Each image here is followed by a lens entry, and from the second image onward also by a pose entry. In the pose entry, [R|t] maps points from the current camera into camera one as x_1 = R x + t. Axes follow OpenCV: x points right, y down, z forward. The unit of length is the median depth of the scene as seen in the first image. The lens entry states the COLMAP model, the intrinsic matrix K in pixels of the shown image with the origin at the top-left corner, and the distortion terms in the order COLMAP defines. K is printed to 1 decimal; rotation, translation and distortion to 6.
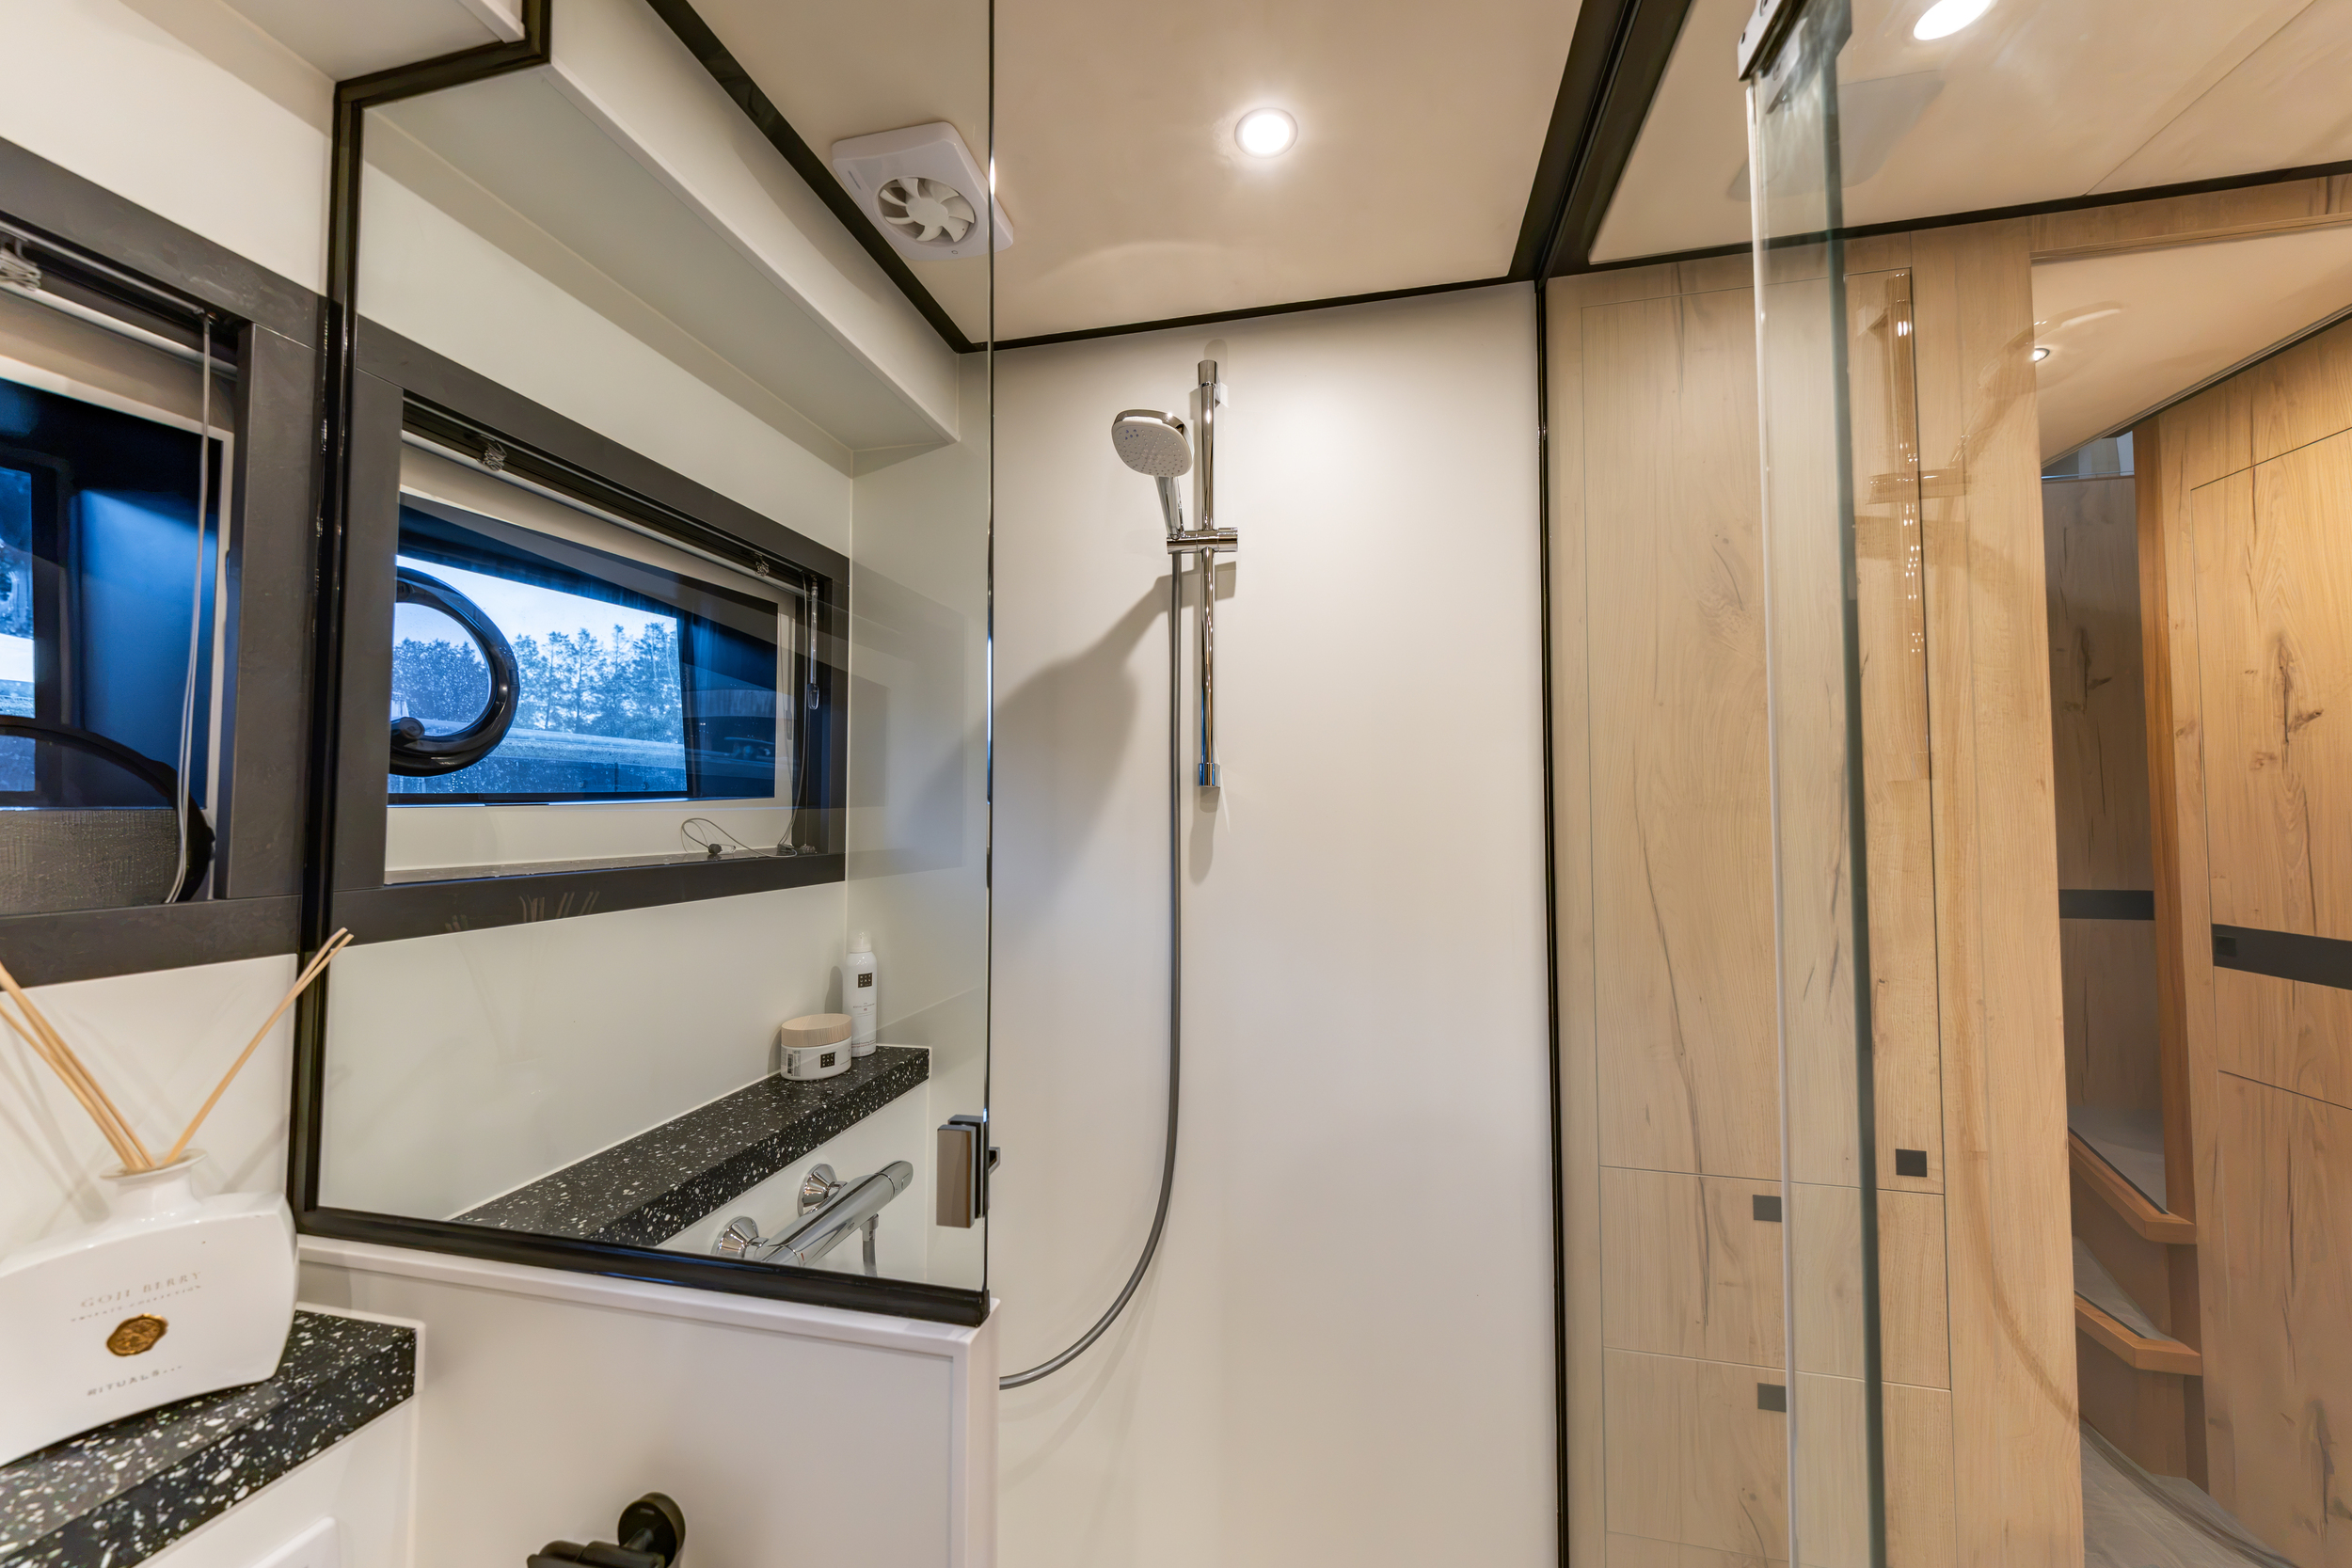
lens RADIAL K [[866.8, 0, 1175.3], [0, 866.8, 783.2], [0, 0, 1]] dist [-0.000653, -0.000137]
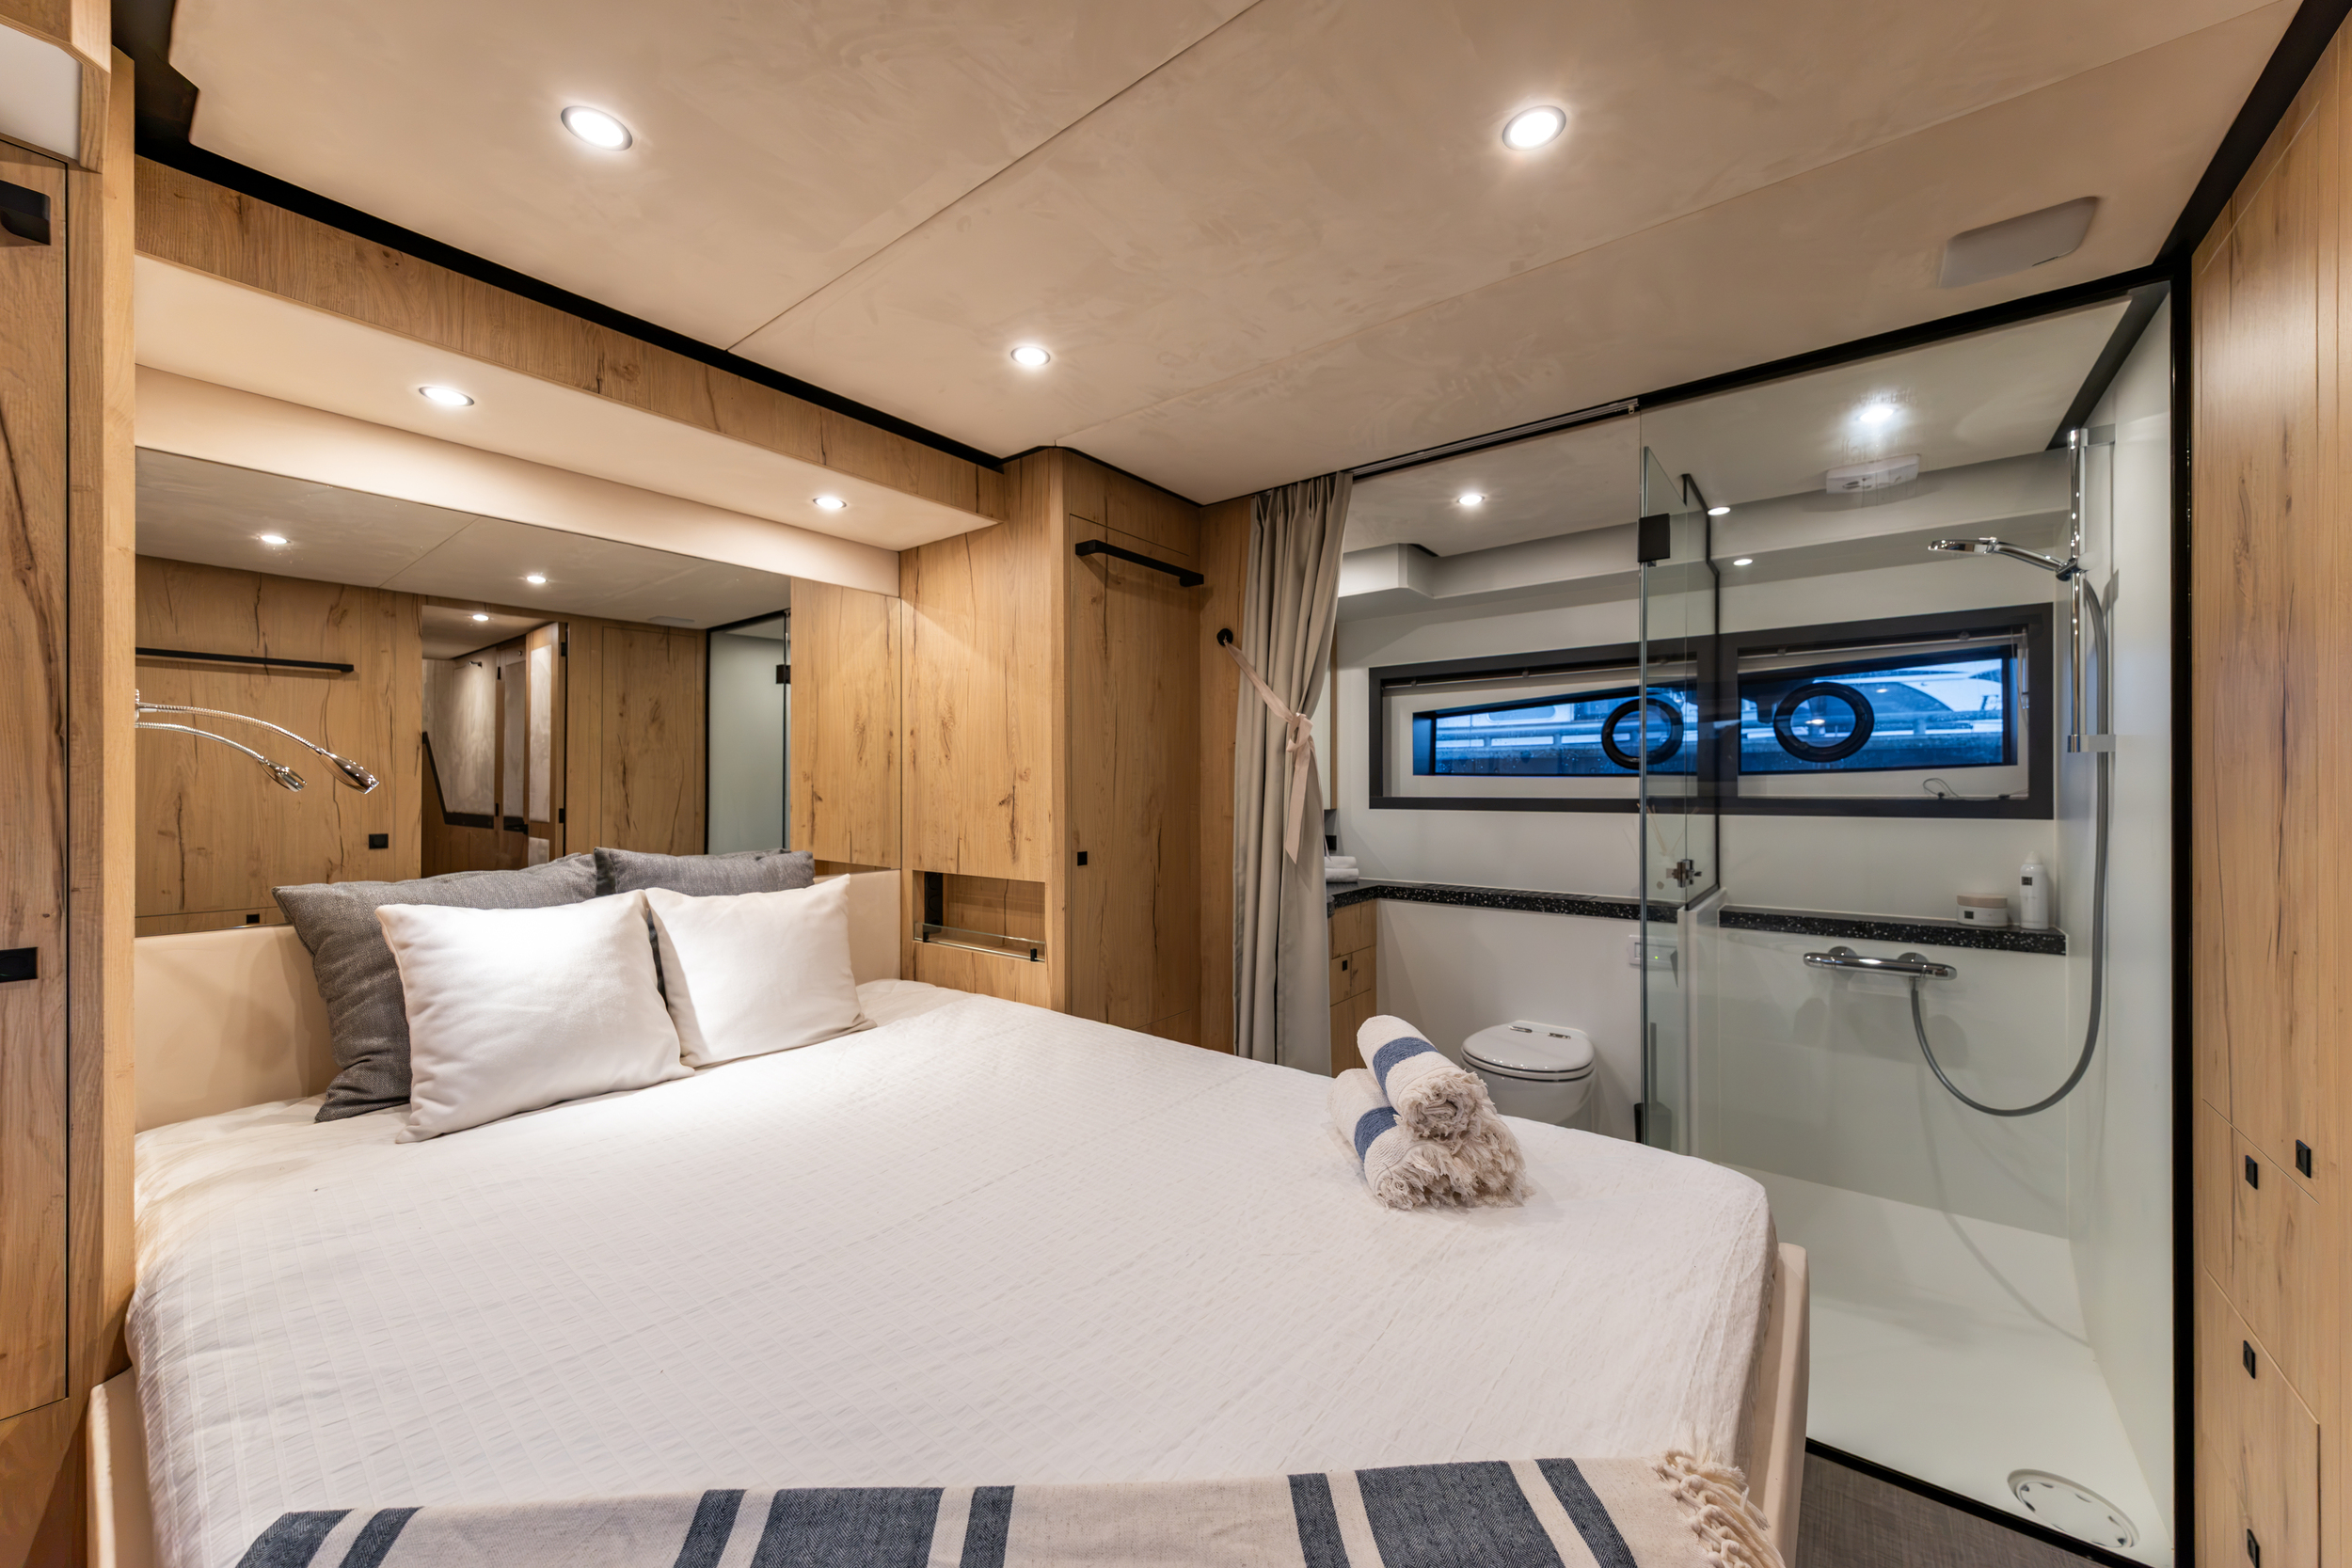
lens RADIAL K [[866.8, 0, 1179.6], [0, 866.8, 779.7], [0, 0, 1]] dist [-0.000653, -0.000137]
pose [[-0.423602, 0.004108, -0.905839, 2.155297], [0.037624, 0.999207, -0.013063, 0.006703], [0.905067, -0.039615, -0.423421, 0.338633]]
